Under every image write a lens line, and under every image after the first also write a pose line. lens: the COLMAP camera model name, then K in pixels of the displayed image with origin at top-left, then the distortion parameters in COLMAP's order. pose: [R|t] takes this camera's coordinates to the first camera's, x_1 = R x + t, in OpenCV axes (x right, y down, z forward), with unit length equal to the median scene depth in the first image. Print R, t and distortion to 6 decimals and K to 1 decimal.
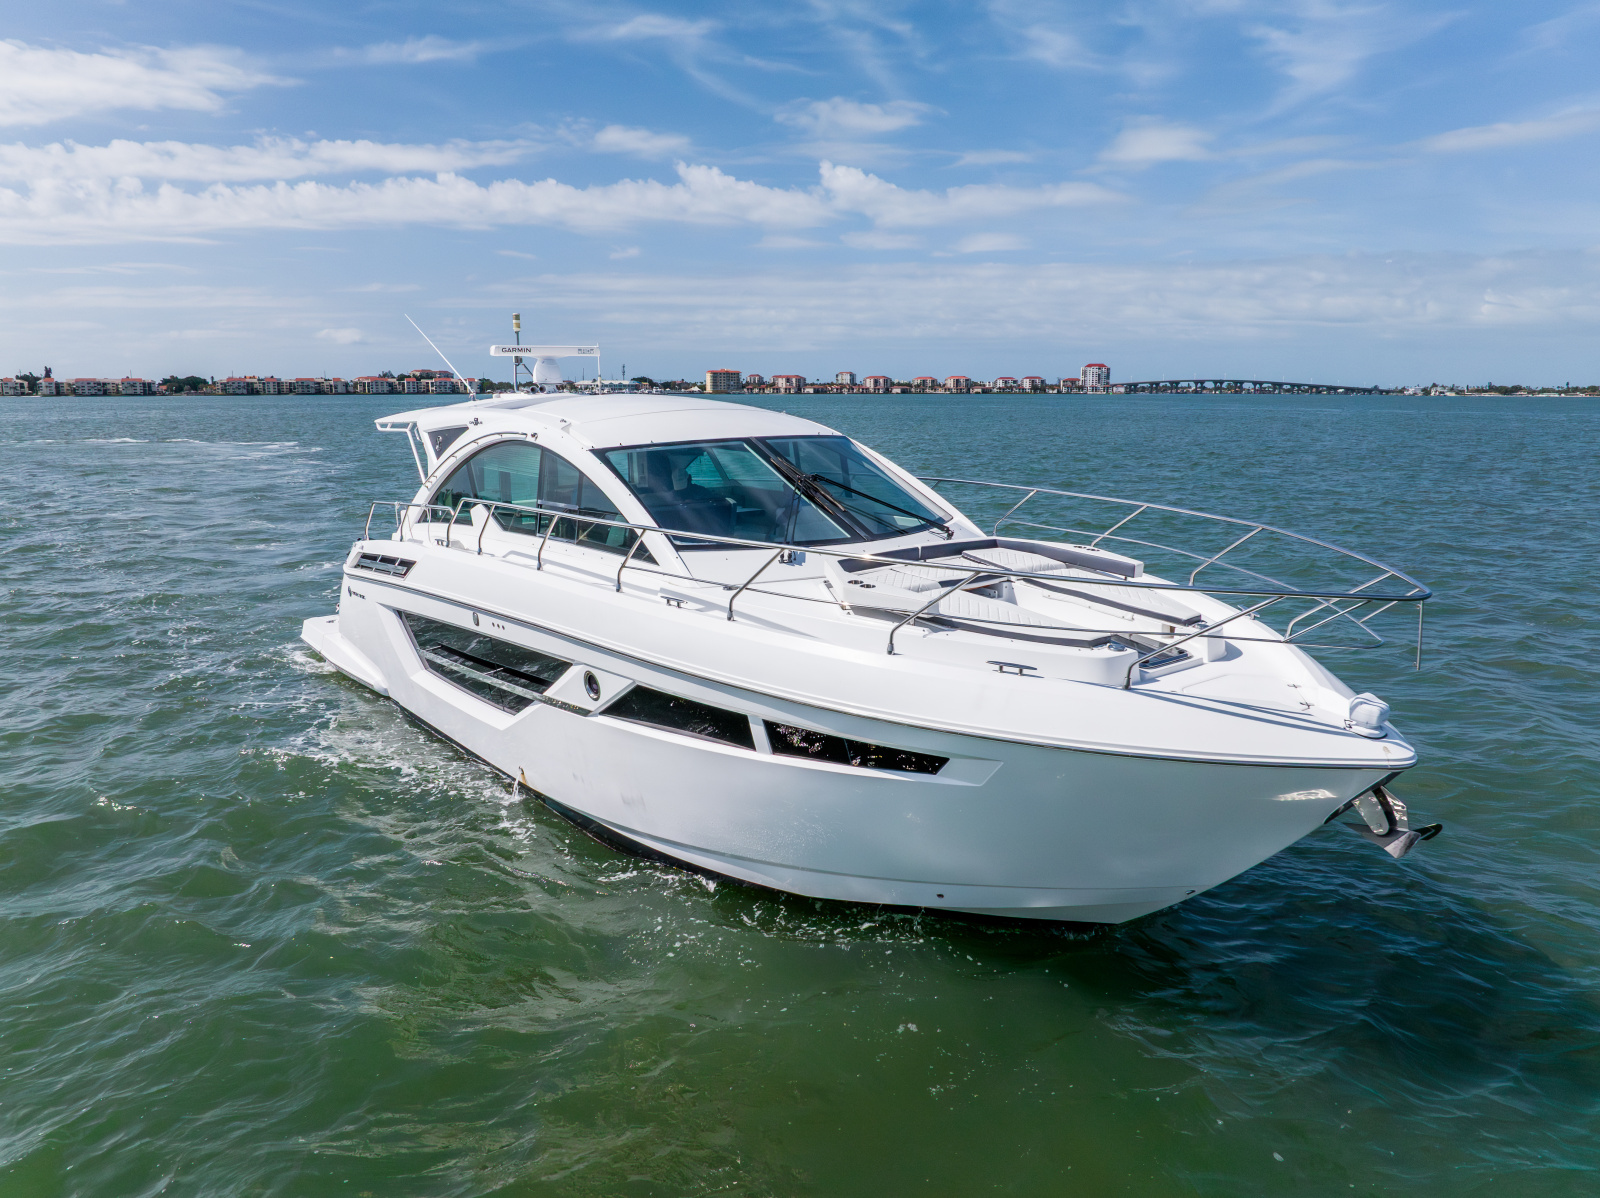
lens RADIAL K [[1113.4, 0, 800.0], [0, 1113.4, 599.0], [0, 0, 1]] dist [-0.003111, -0.037266]
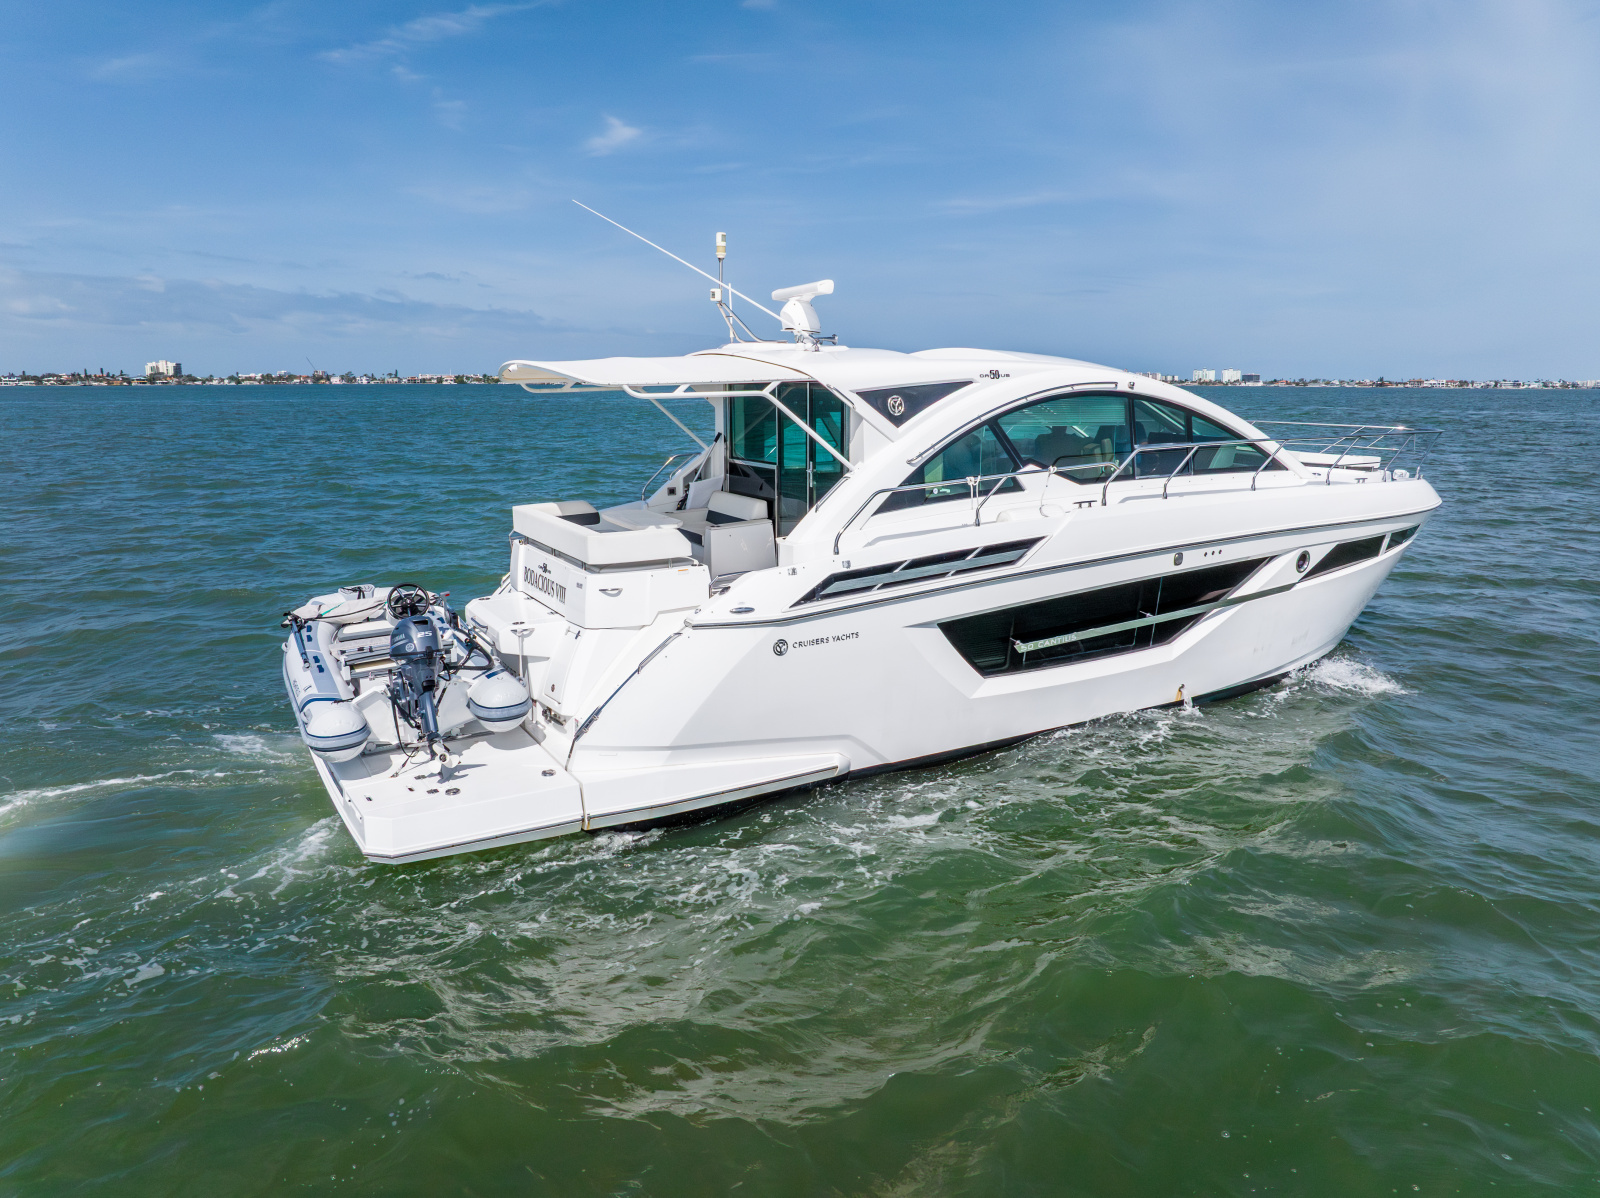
lens RADIAL K [[1113.4, 0, 800.0], [0, 1113.4, 599.0], [0, 0, 1]] dist [-0.003111, -0.037266]
pose [[0.135694, -0.192773, 0.971816, -1.168566], [0.182187, 0.969016, 0.166779, -0.158426], [-0.973856, 0.154421, 0.166610, 1.005728]]
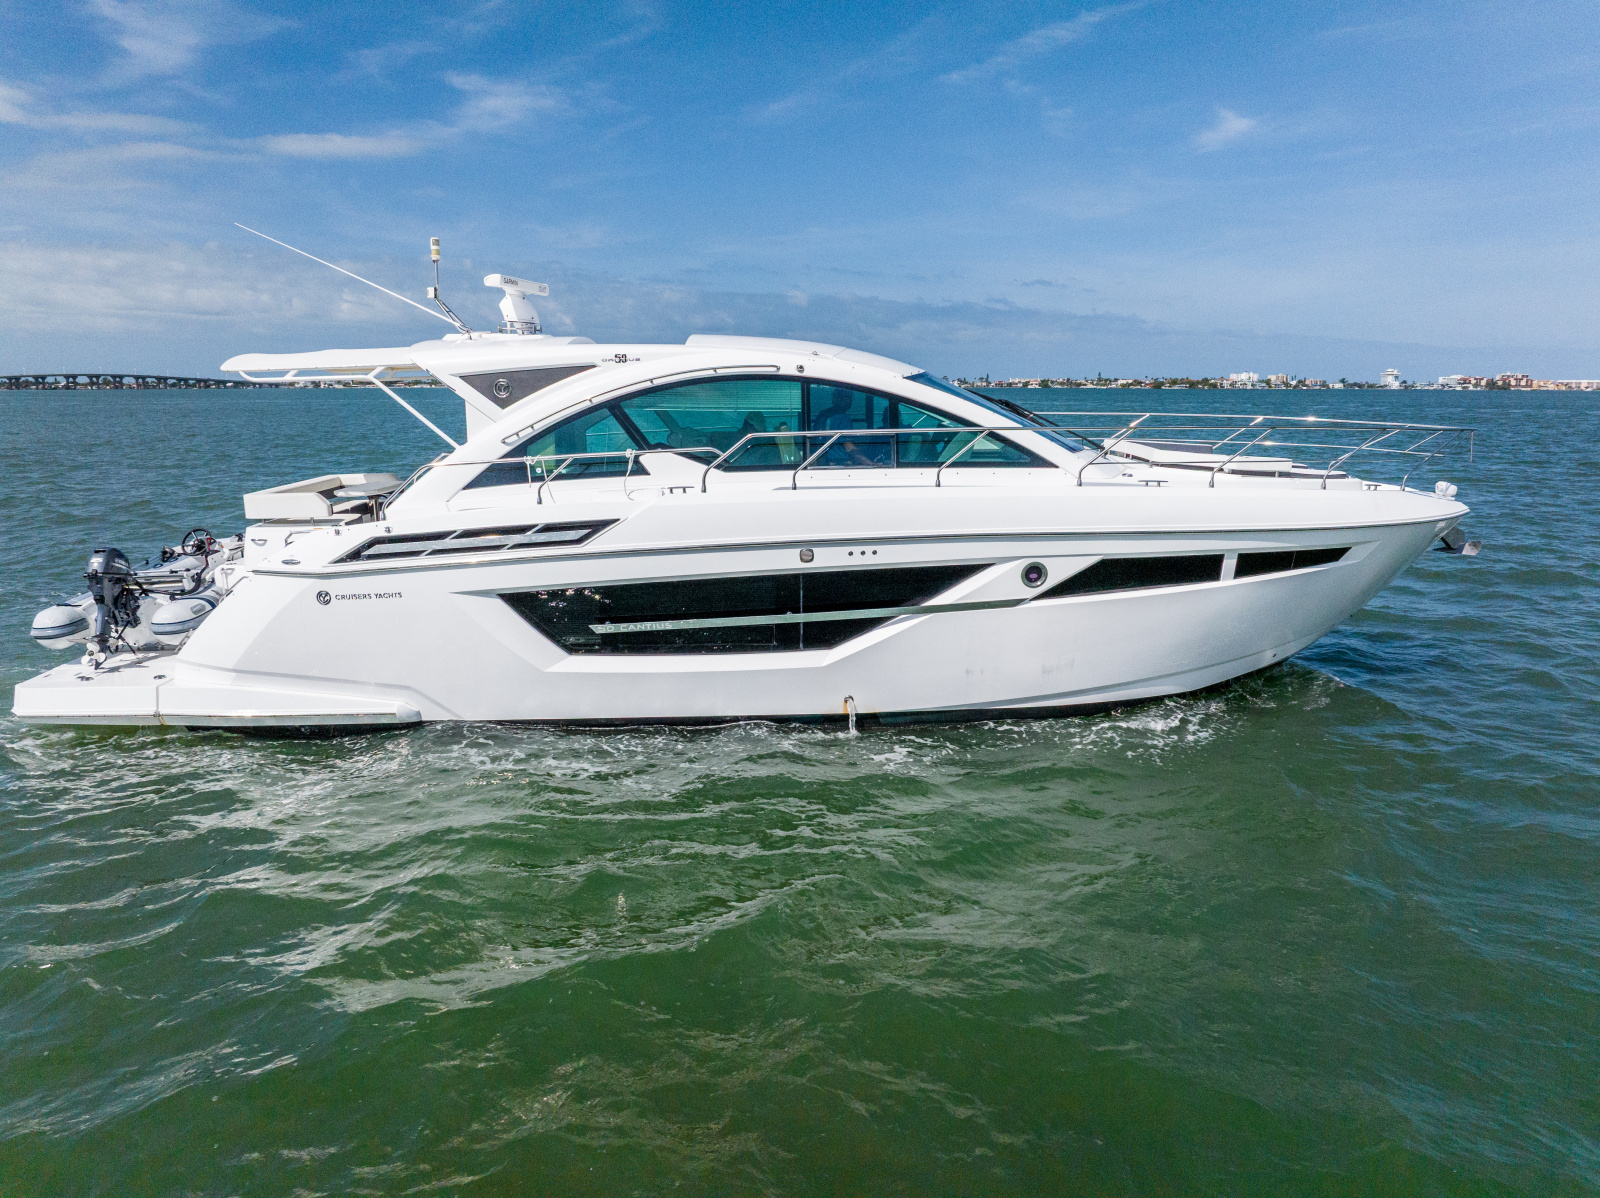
lens RADIAL K [[1130.3, 0, 800.0], [0, 1130.3, 599.0], [0, 0, 1]] dist [-0.048427, 0.033175]
pose [[0.596963, -0.153085, 0.787528, -0.918085], [0.150769, 0.985543, 0.077290, -0.018366], [-0.787974, 0.072596, 0.611413, 0.345493]]
